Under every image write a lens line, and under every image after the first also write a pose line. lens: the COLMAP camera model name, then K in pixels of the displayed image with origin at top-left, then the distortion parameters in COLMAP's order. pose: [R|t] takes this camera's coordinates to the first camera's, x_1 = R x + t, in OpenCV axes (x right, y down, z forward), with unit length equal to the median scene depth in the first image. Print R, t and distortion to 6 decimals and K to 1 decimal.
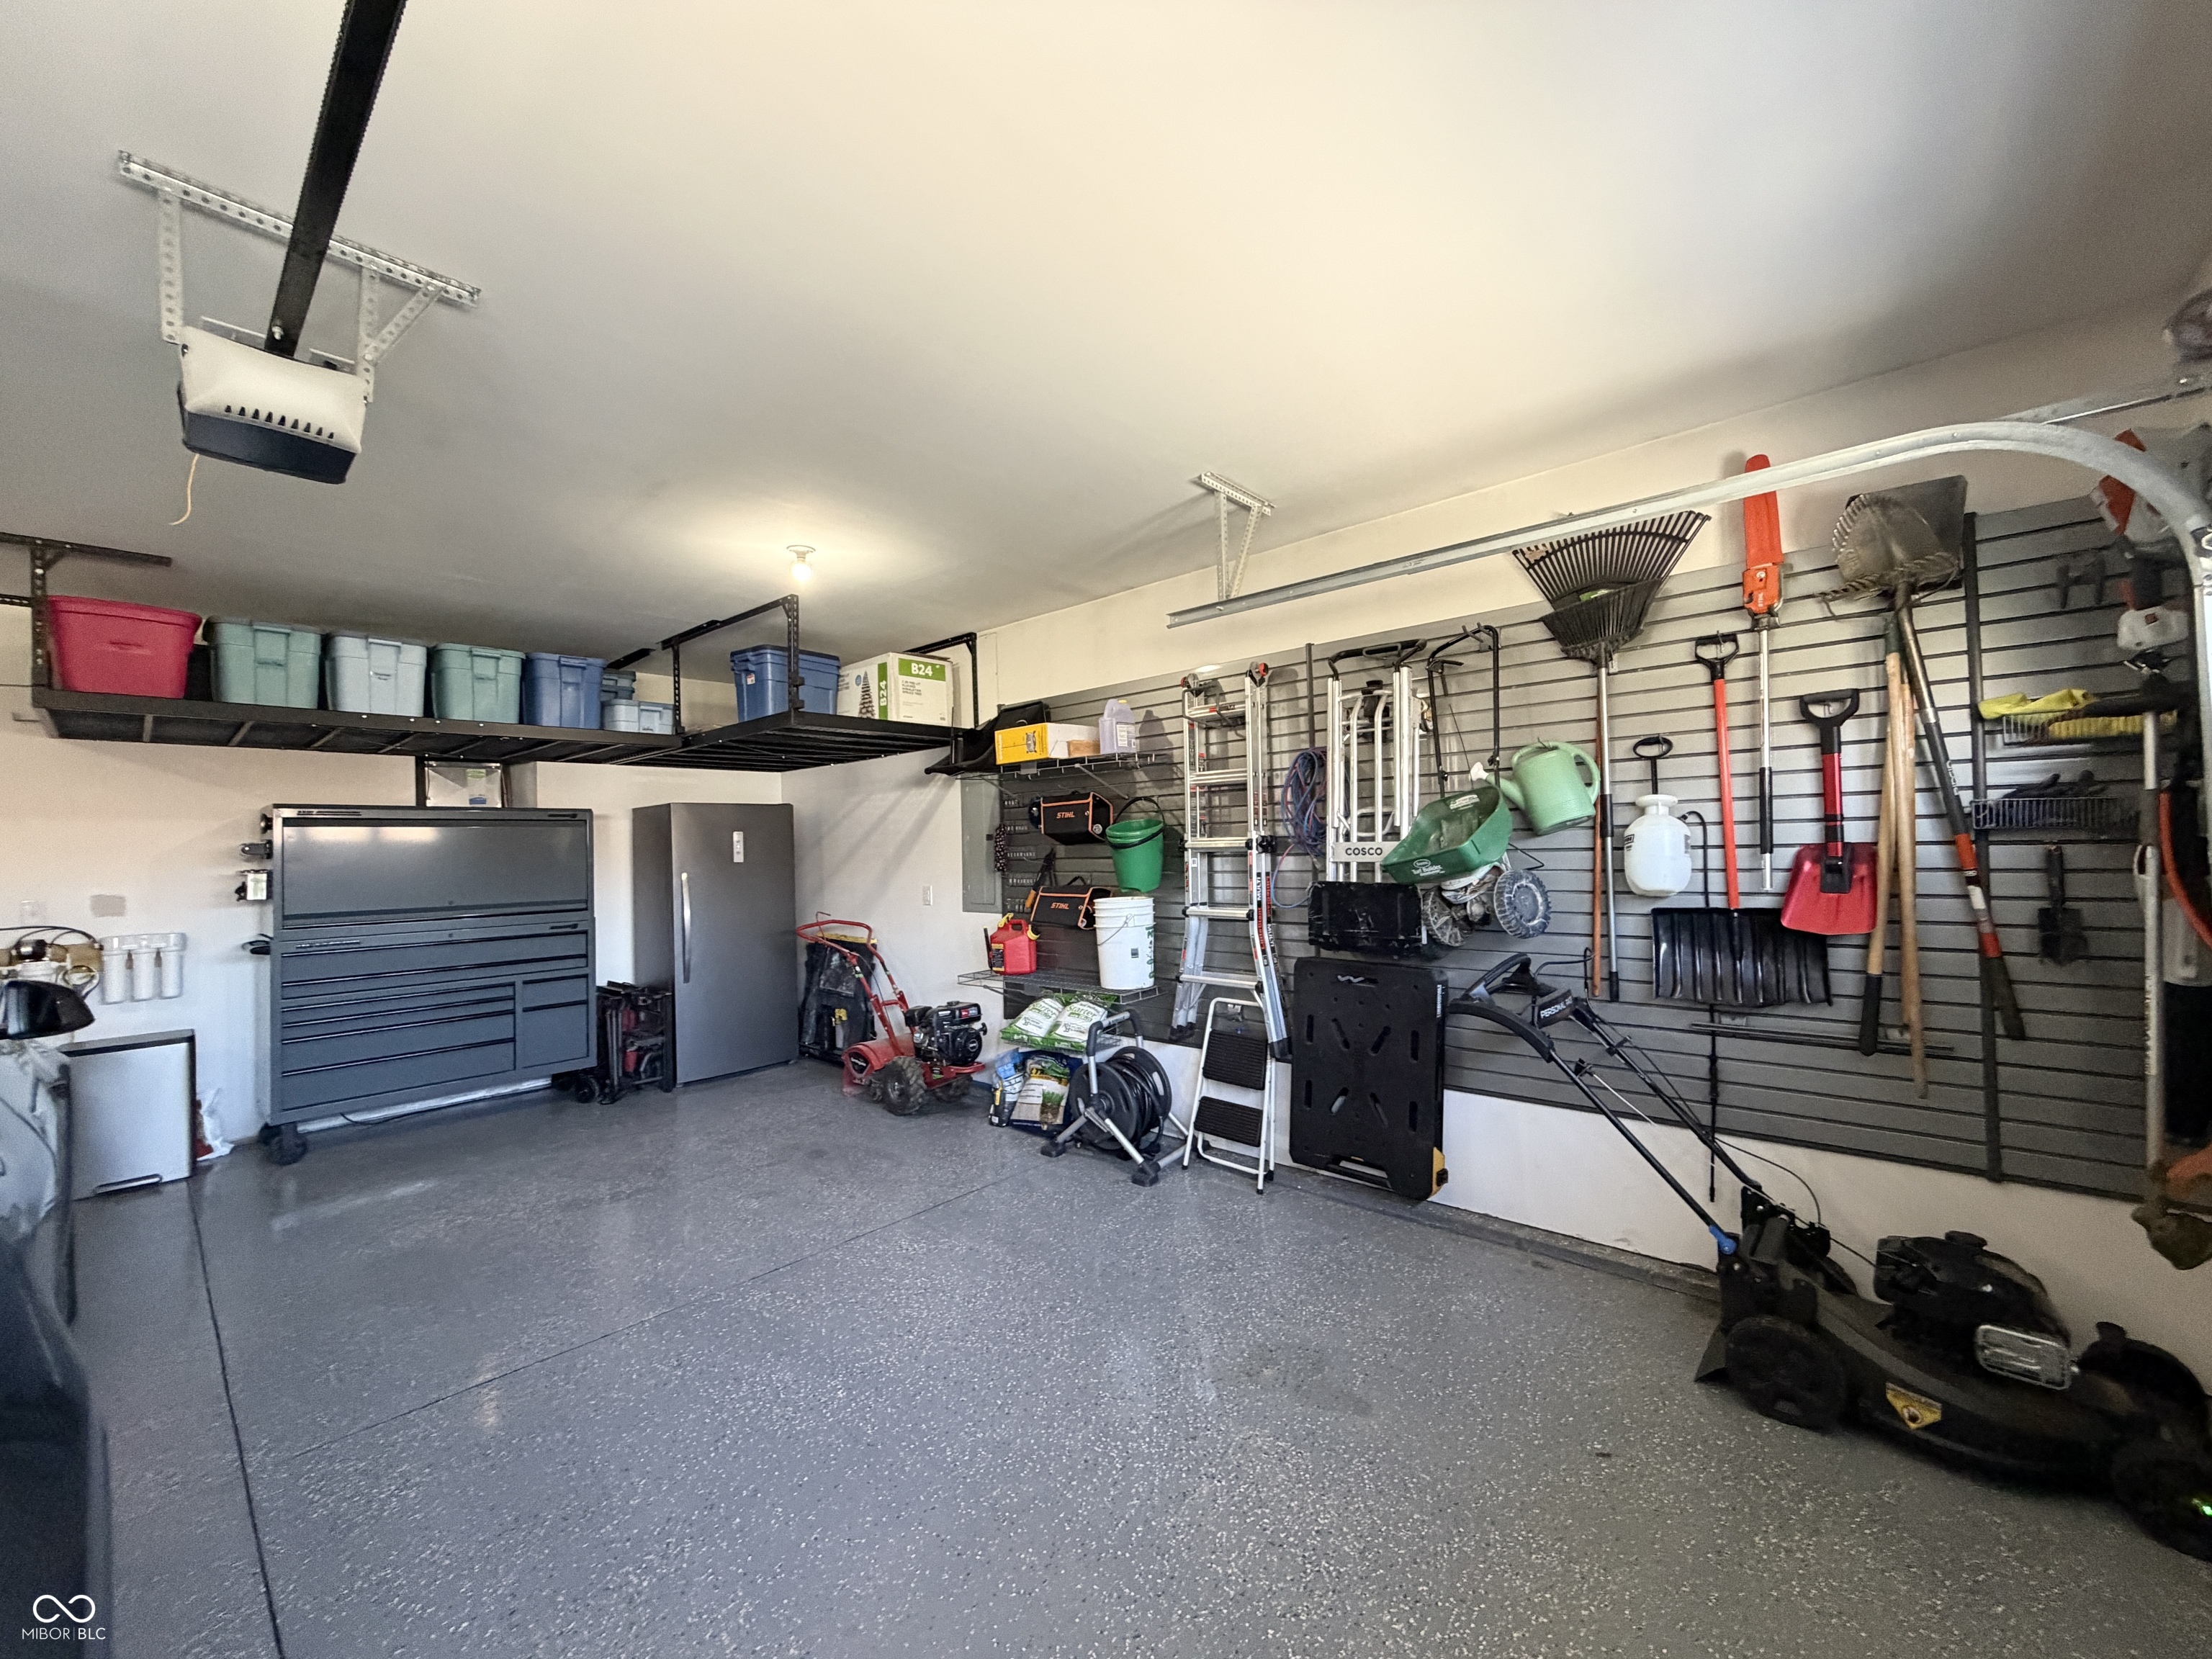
lens RADIAL K [[878.6, 0, 1103.5], [0, 878.6, 831.8], [0, 0, 1]] dist [-0.000530, 0.000531]
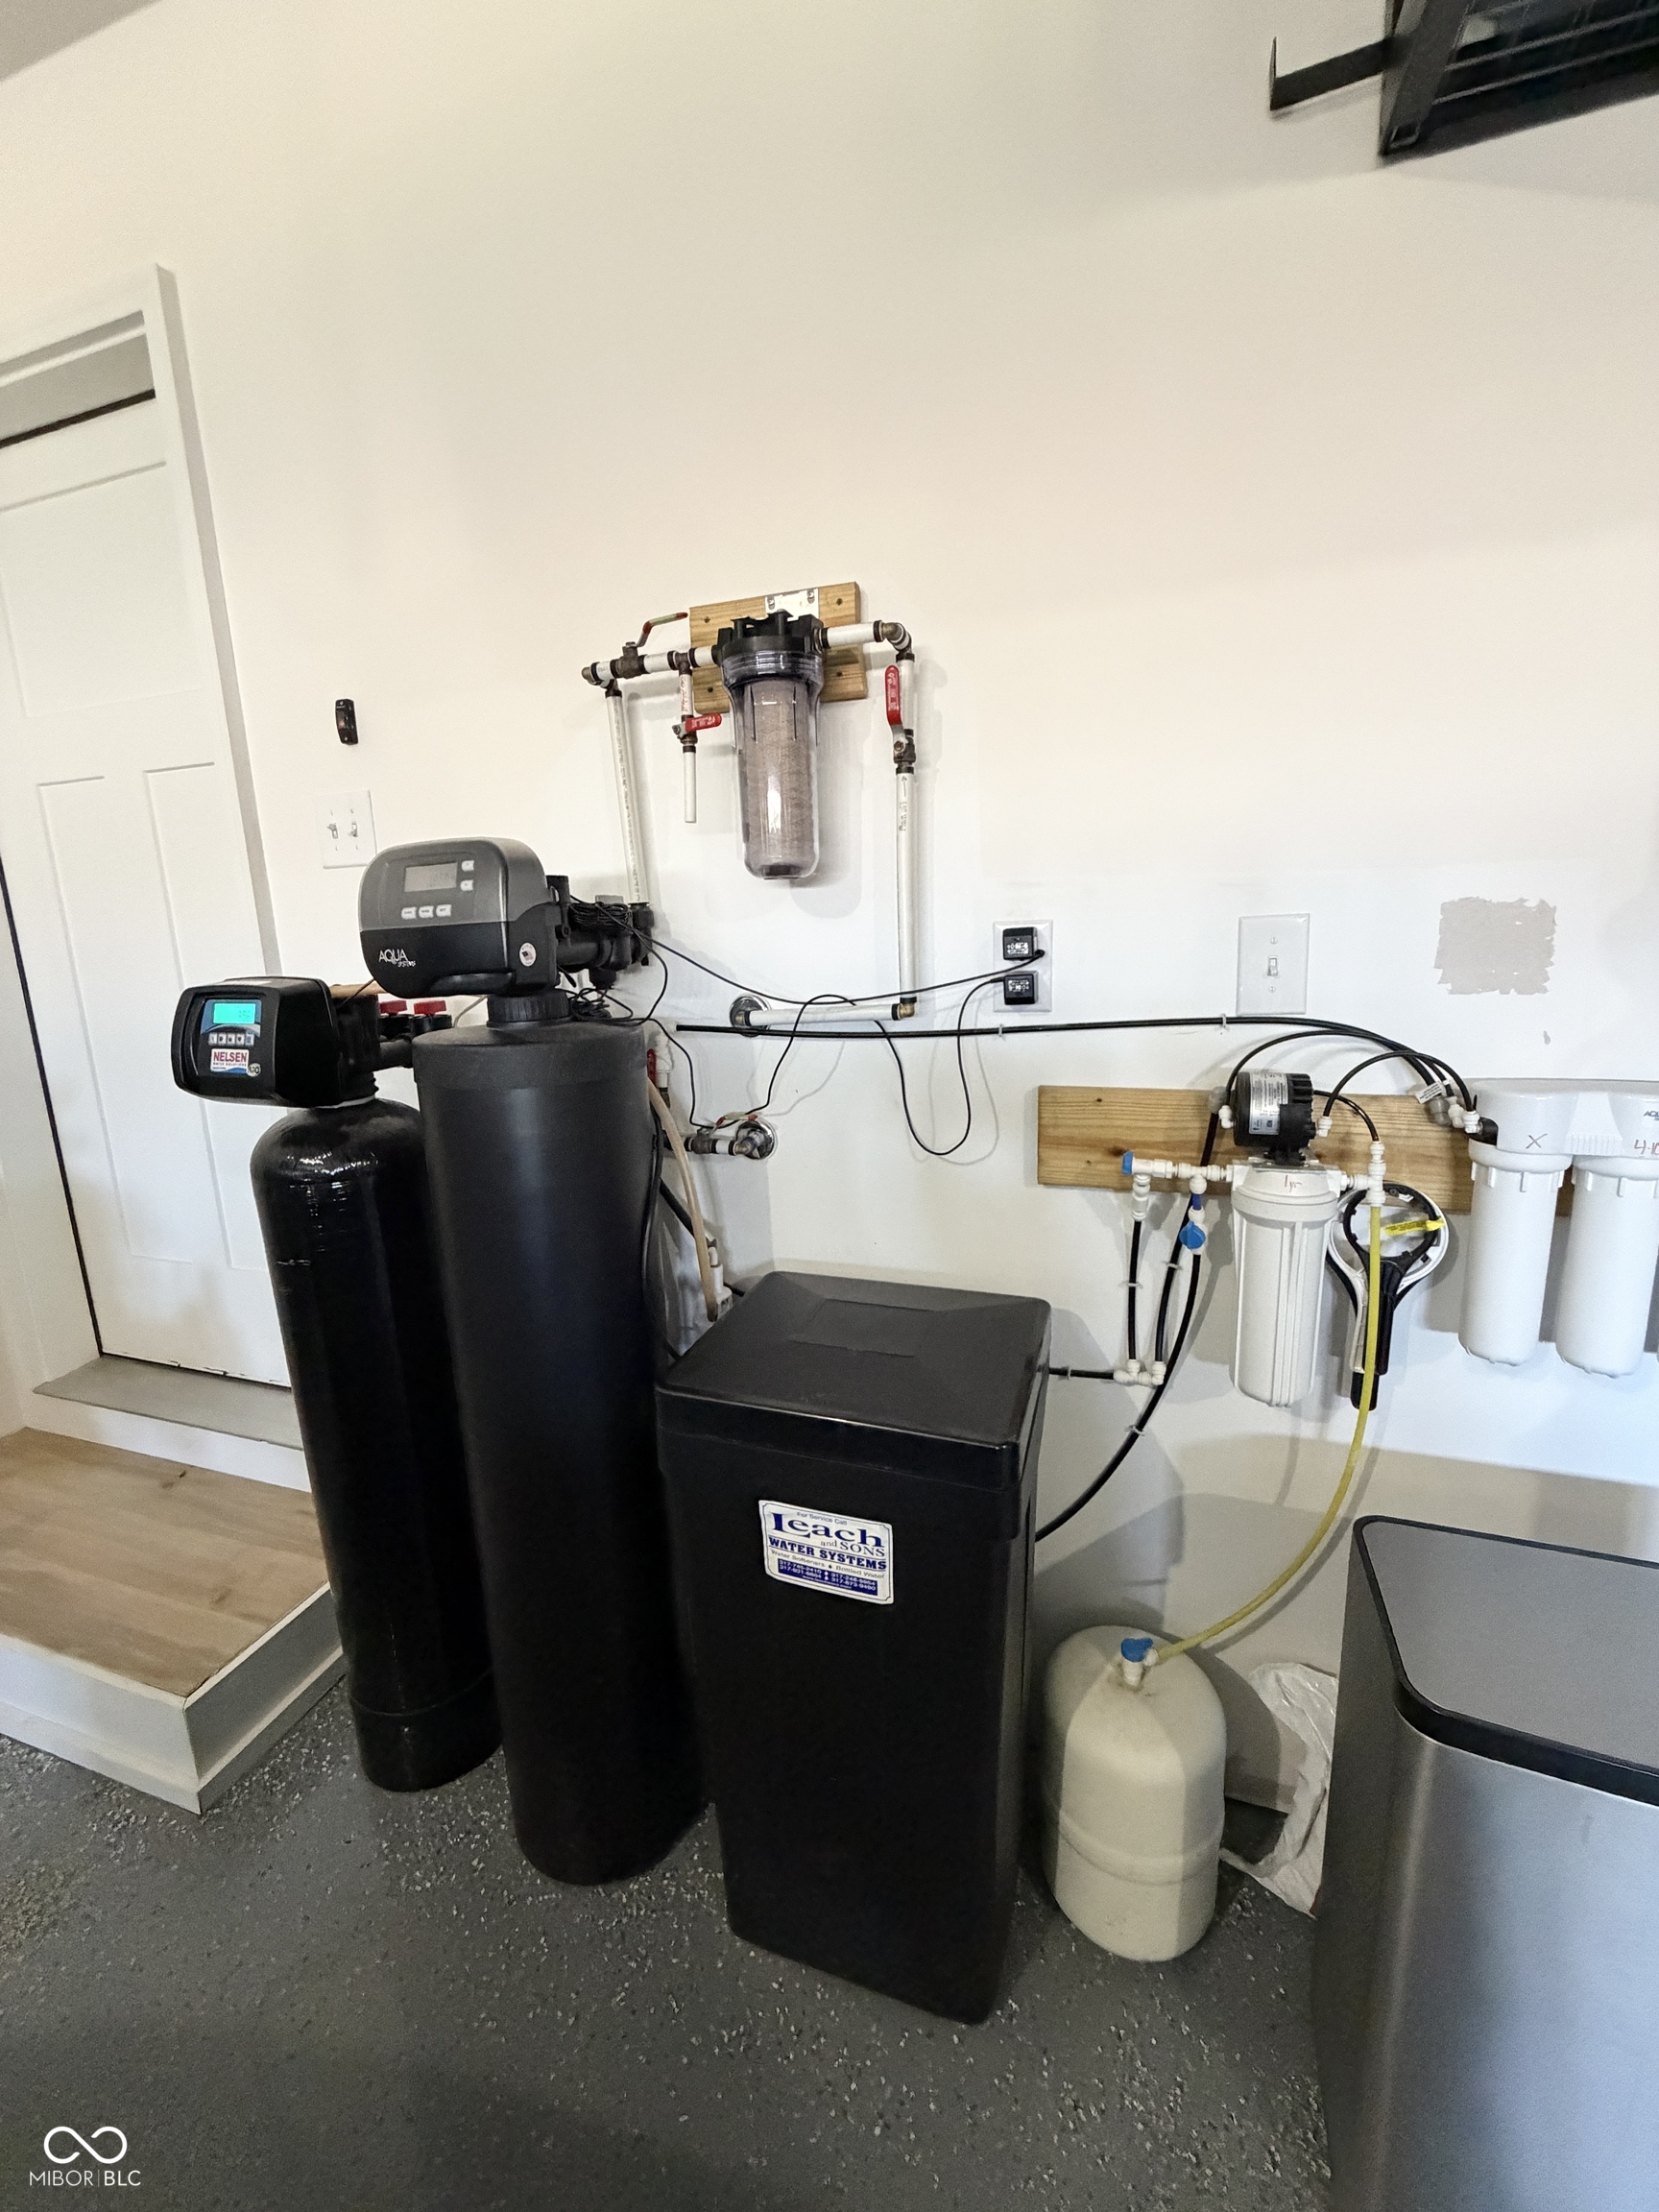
lens RADIAL K [[878.6, 0, 837.1], [0, 878.6, 1104.4], [0, 0, 1]] dist [-0.000530, 0.000531]
pose [[0.382004, 0.186577, -0.905131, -0.983318], [0.040603, 0.975075, 0.218131, 0.067769], [0.923268, -0.120078, 0.364907, 0.750524]]
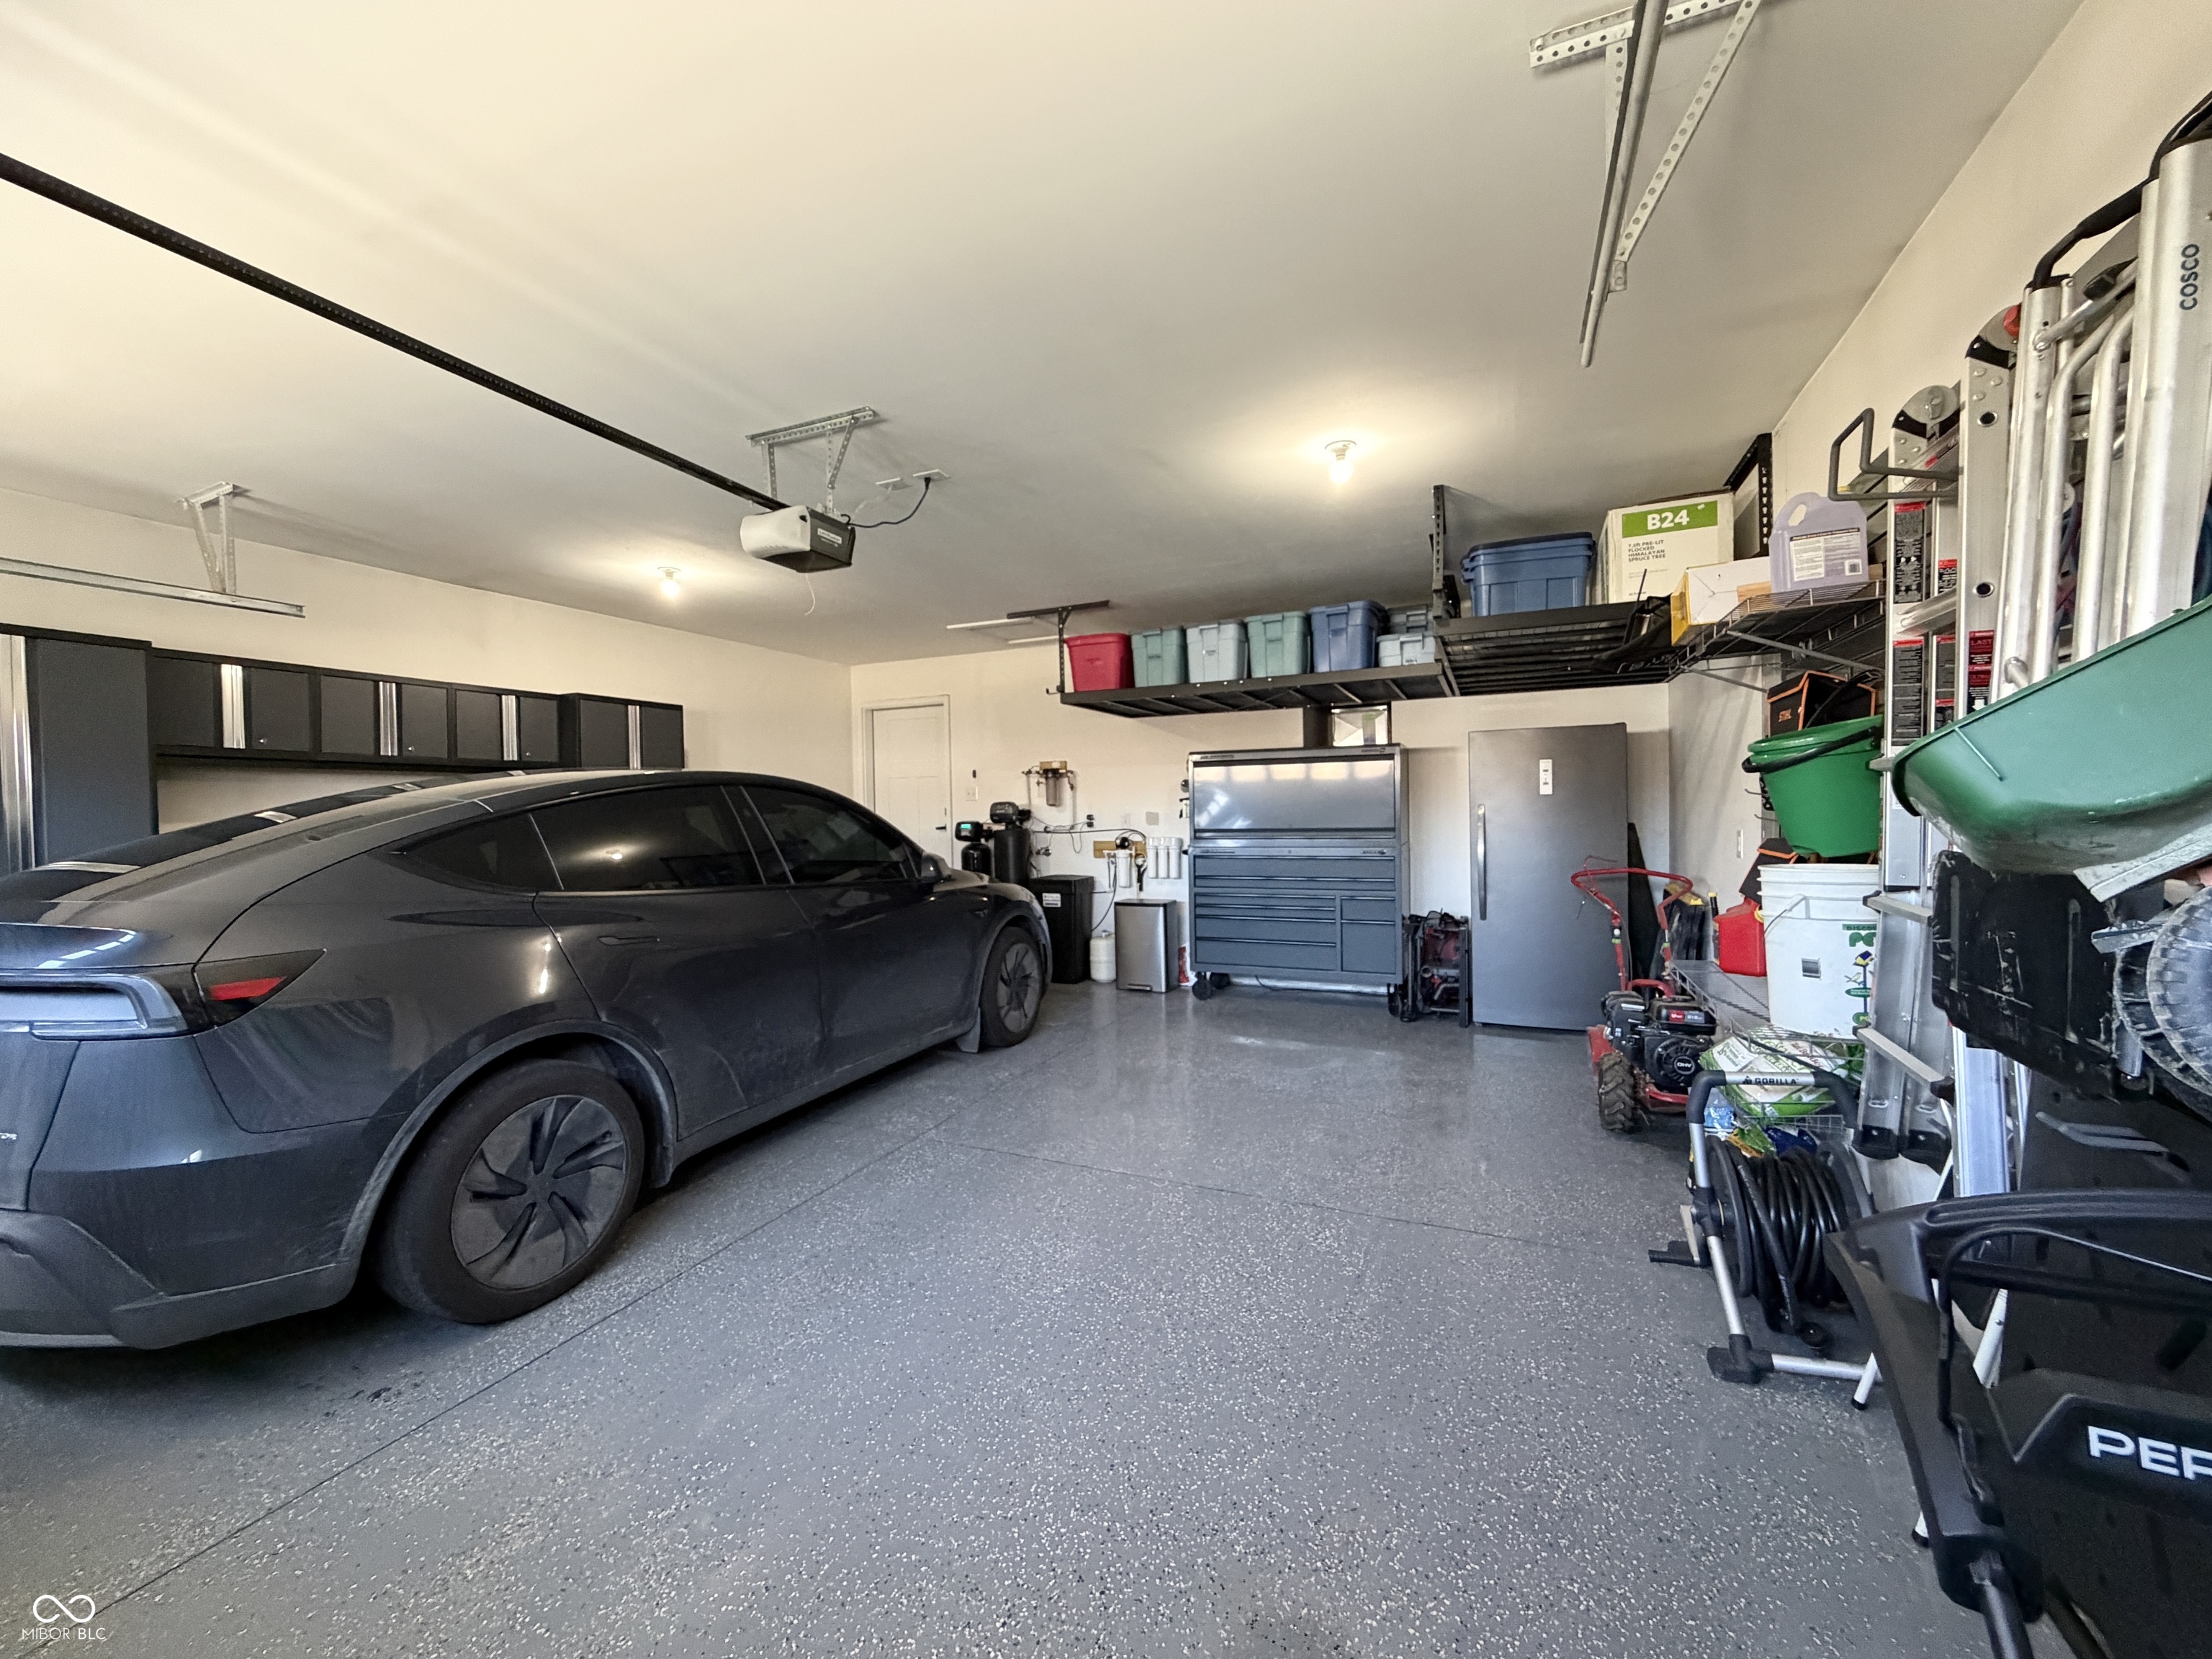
lens RADIAL K [[878.6, 0, 1098.7], [0, 878.6, 833.4], [0, 0, 1]] dist [-0.000530, 0.000531]
pose [[0.302628, 0.048860, -0.951855, 0.394926], [0.029550, 0.997724, 0.060610, 0.009841], [0.952650, -0.046469, 0.300496, 0.414957]]
